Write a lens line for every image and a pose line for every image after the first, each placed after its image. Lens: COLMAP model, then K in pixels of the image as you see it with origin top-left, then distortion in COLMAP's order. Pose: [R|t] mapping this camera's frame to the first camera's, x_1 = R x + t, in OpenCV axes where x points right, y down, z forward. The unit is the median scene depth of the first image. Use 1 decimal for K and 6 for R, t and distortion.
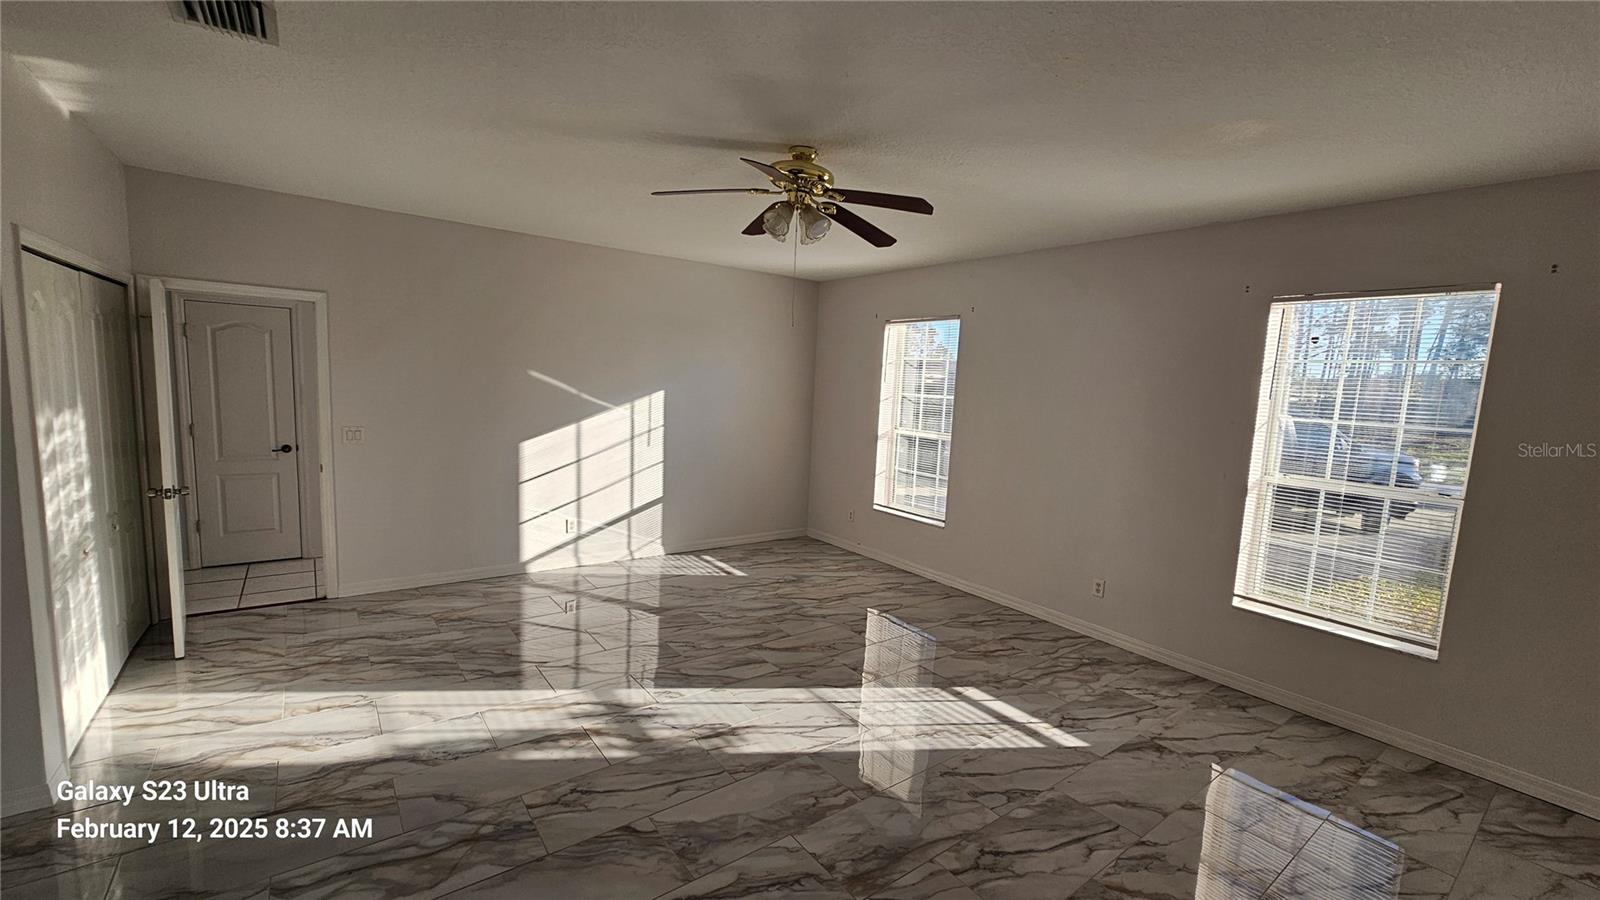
lens RADIAL K [[648.4, 0, 804.0], [0, 648.4, 458.7], [0, 0, 1]] dist [0.001725, -0.000211]
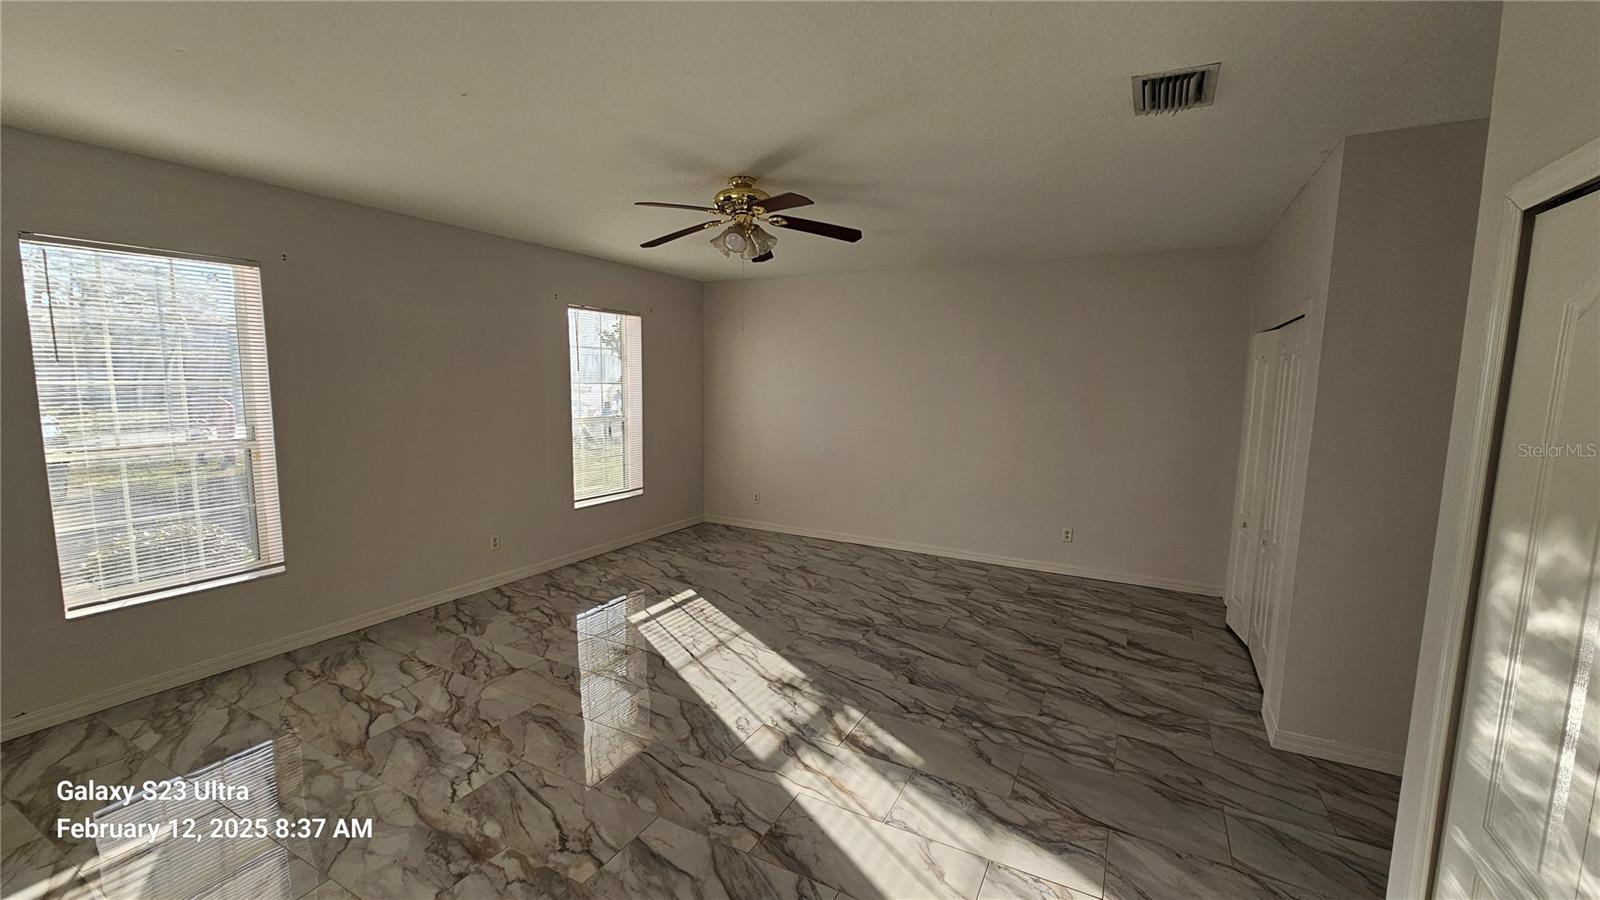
lens RADIAL K [[641.8, 0, 801.7], [0, 641.8, 456.2], [0, 0, 1]] dist [0.009084, -0.005089]
pose [[-0.417259, -0.165354, 0.893618, -1.107866], [0.071770, 0.974241, 0.213784, -0.222967], [-0.905949, 0.153338, -0.394644, 1.362139]]
